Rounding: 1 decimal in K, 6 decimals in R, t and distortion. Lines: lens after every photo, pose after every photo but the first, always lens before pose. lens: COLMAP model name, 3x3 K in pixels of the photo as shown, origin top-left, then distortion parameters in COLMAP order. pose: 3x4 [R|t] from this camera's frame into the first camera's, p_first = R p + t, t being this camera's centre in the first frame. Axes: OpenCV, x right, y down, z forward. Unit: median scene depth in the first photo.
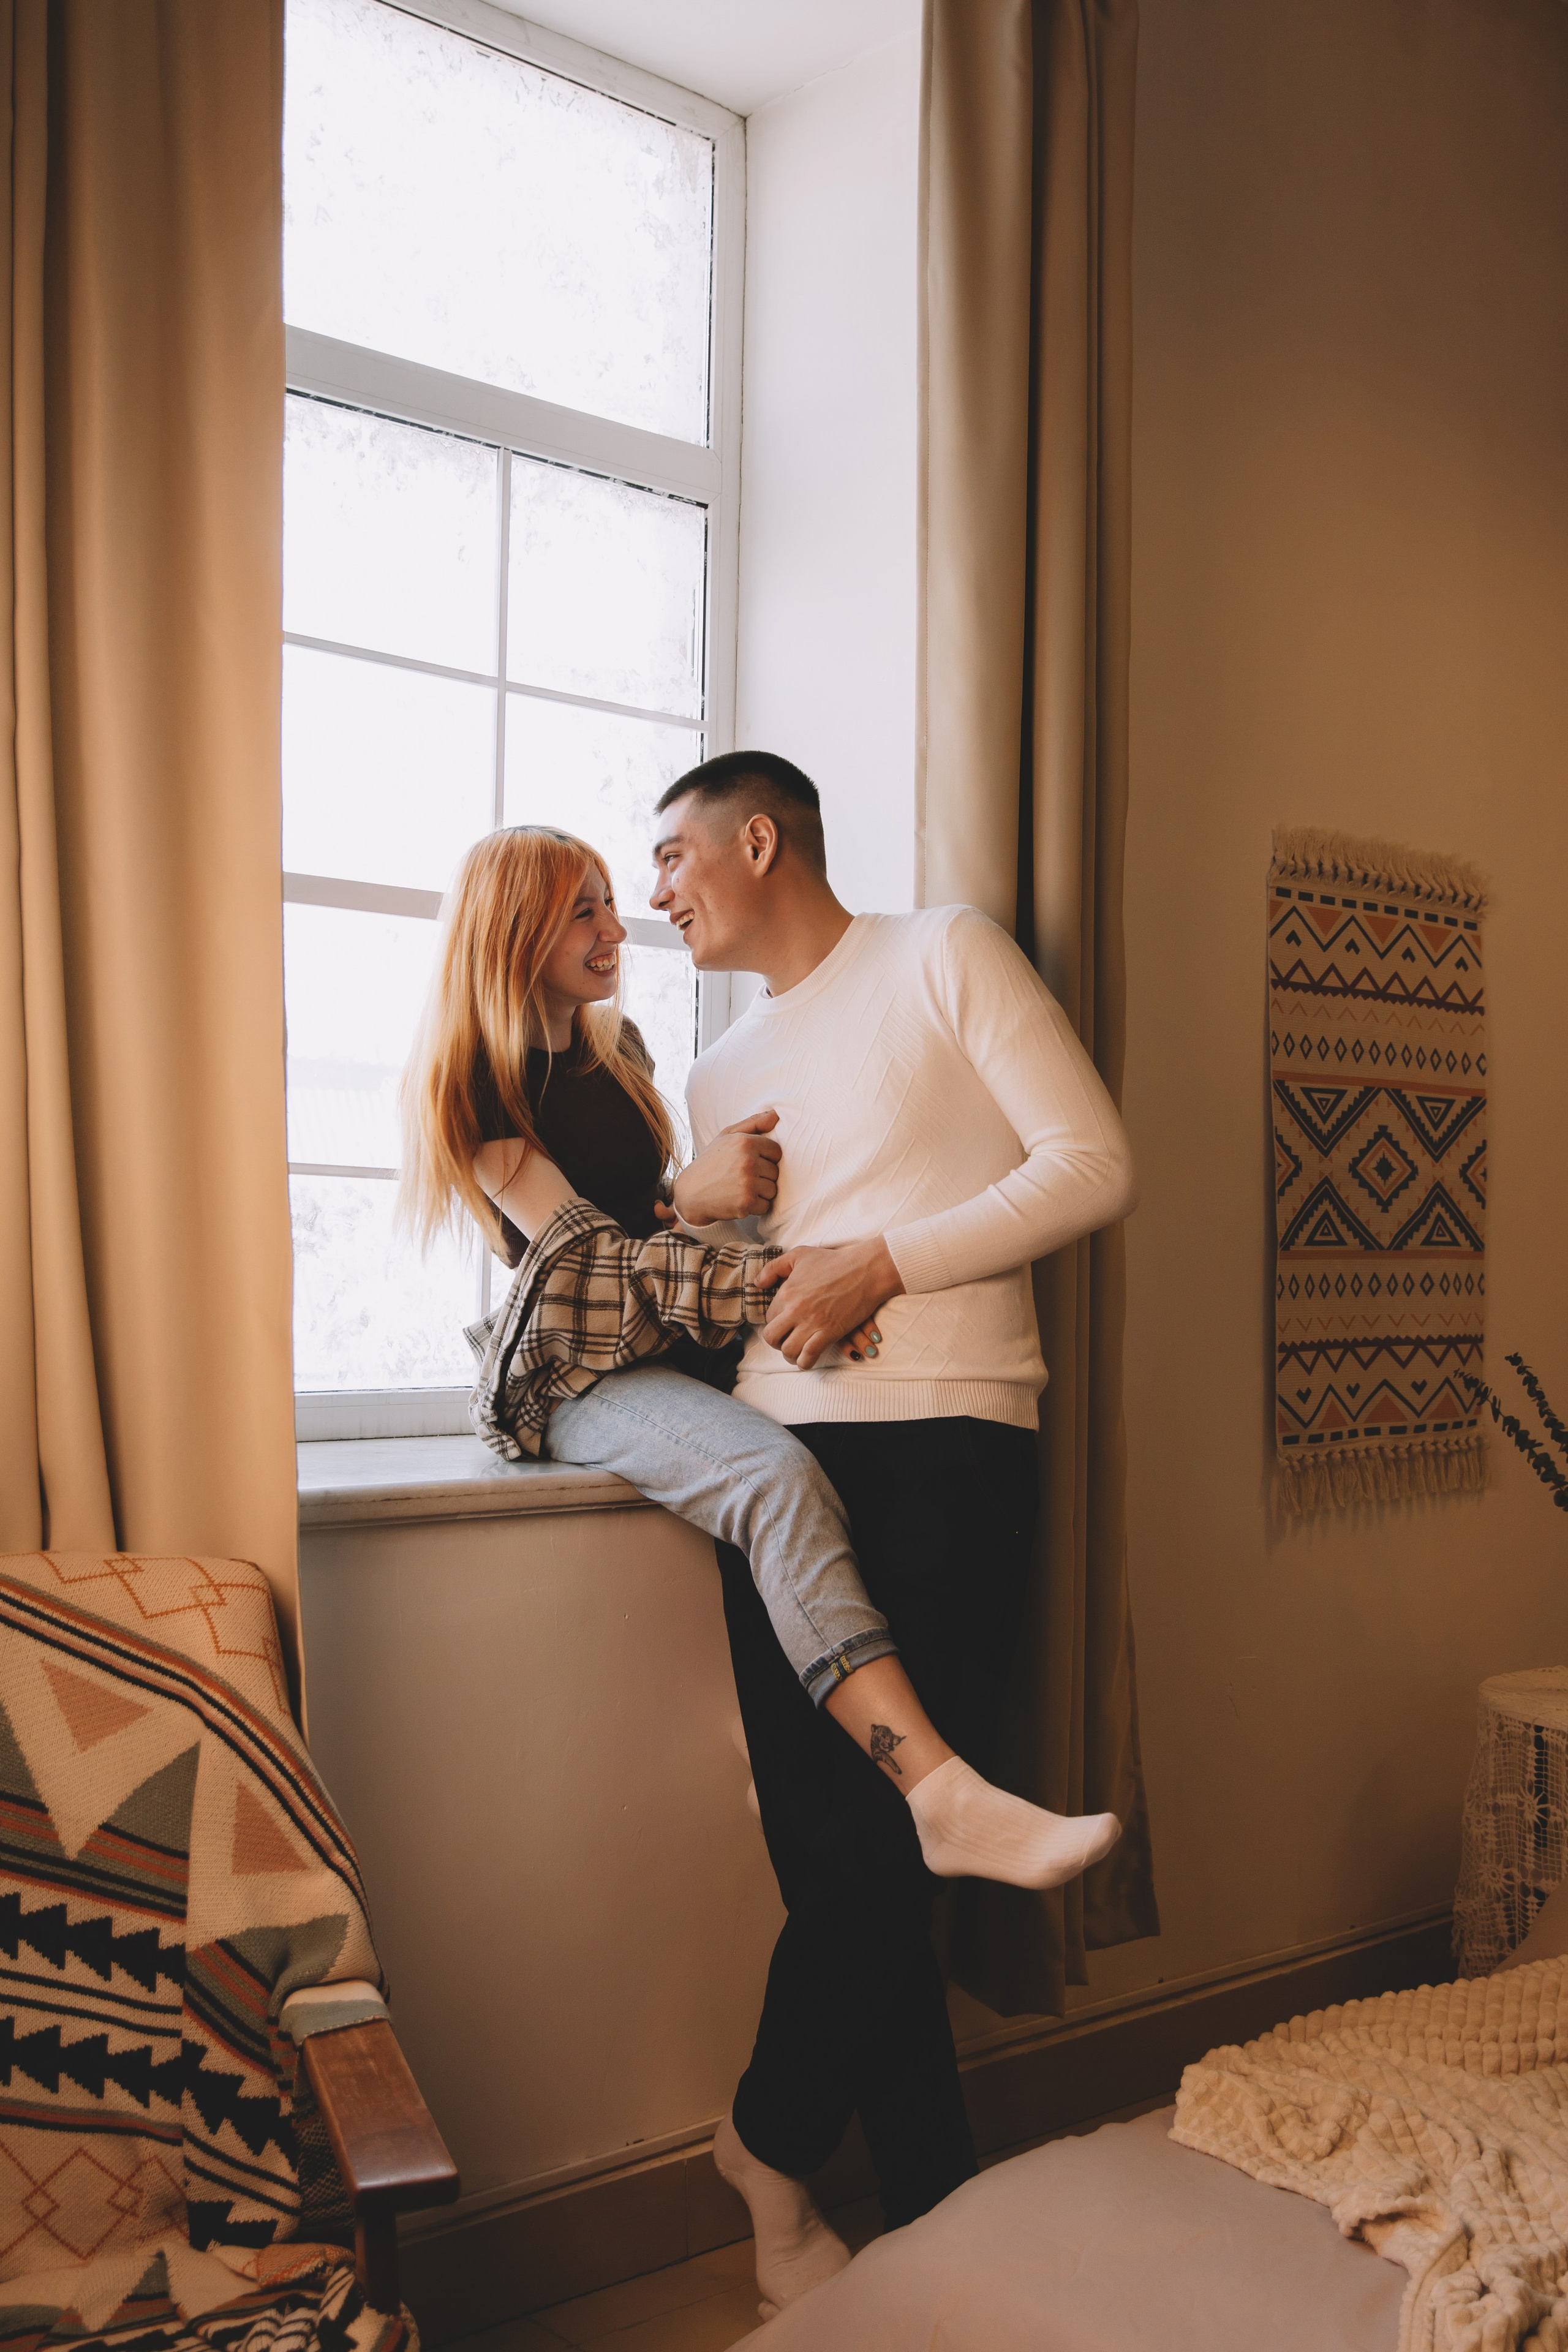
lens RADIAL K [[2355.3, 0, 793.8], [0, 2355.3, 1171.4], [0, 0, 1]] dist [-0.026260, 0.000000]
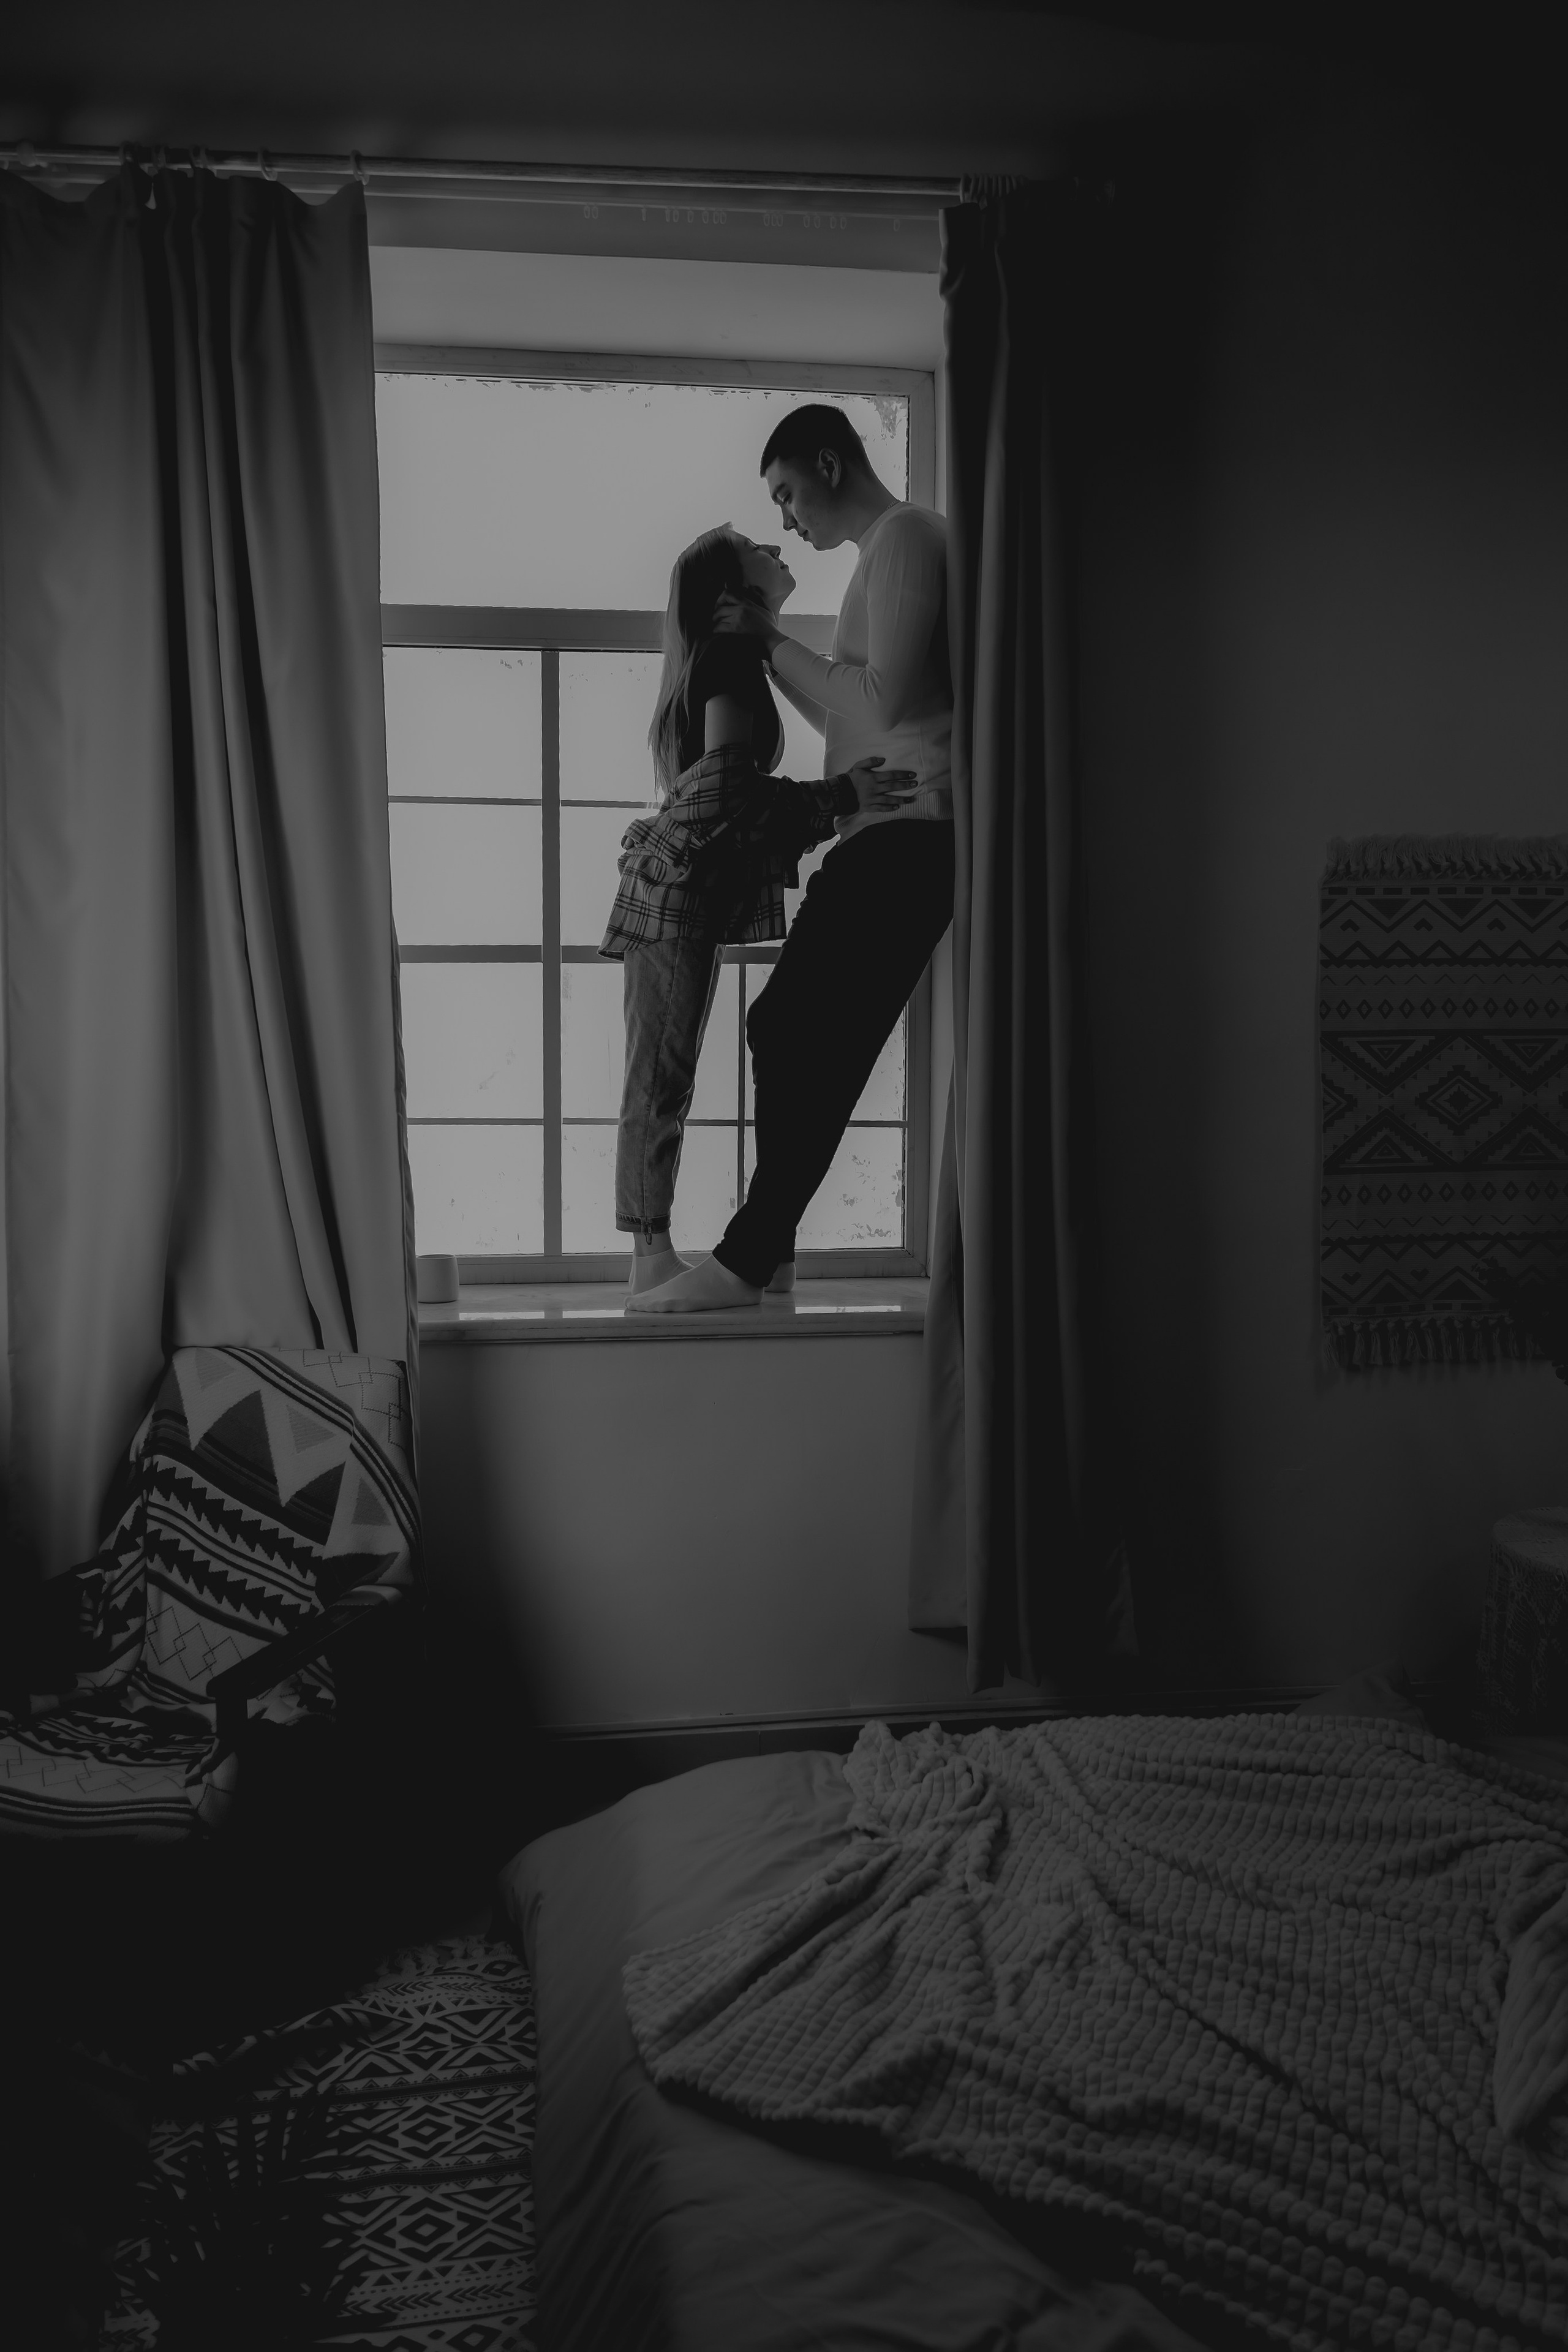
lens RADIAL K [[1782.6, 0, 771.9], [0, 1782.6, 1178.6], [0, 0, 1]] dist [0.008935, -0.022259]
pose [[0.832818, 0.026055, -0.552933, 0.492103], [0.031546, 0.995034, 0.094402, -0.063417], [0.552647, -0.096062, 0.827861, 0.004328]]
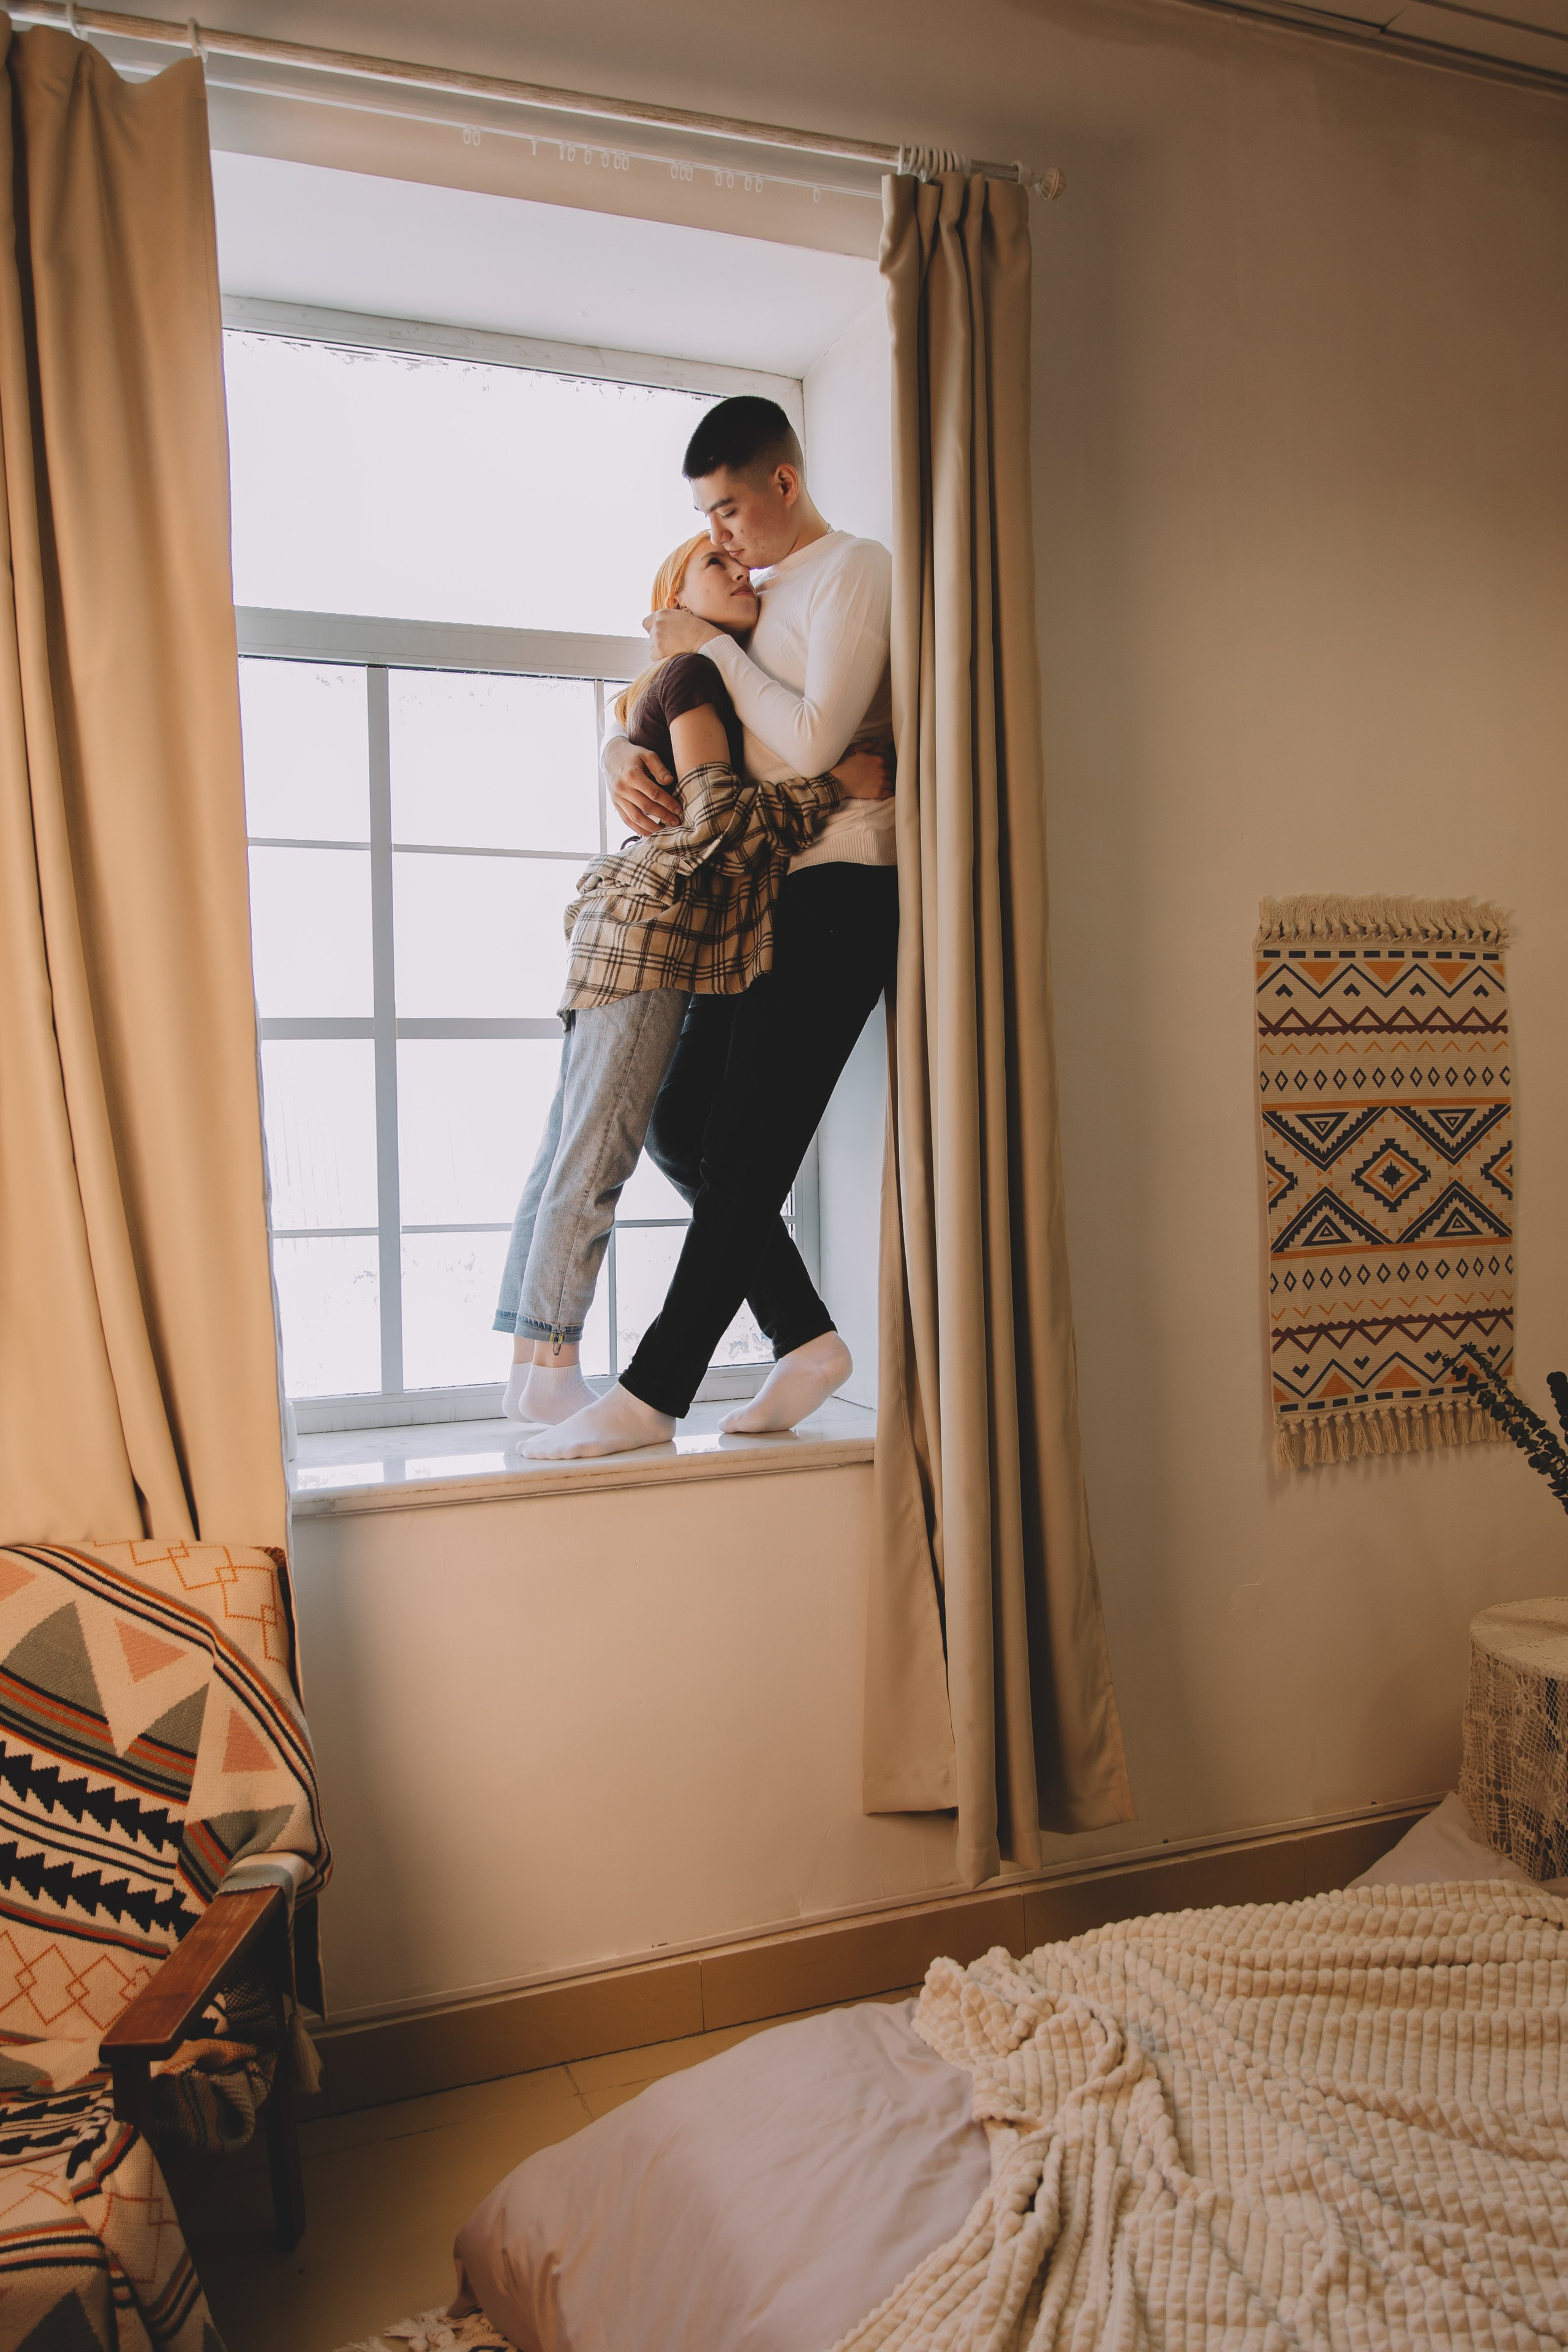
lens RADIAL K [[1782.6, 0, 784.9], [0, 1782.6, 1171.6], [0, 0, 1]] dist [0.008935, -0.022259]
pose [[0.942439, -0.026738, -0.333307, 0.272977], [0.046861, 0.997522, 0.052479, -0.066914], [0.331078, -0.065078, 0.941357, 0.055416]]
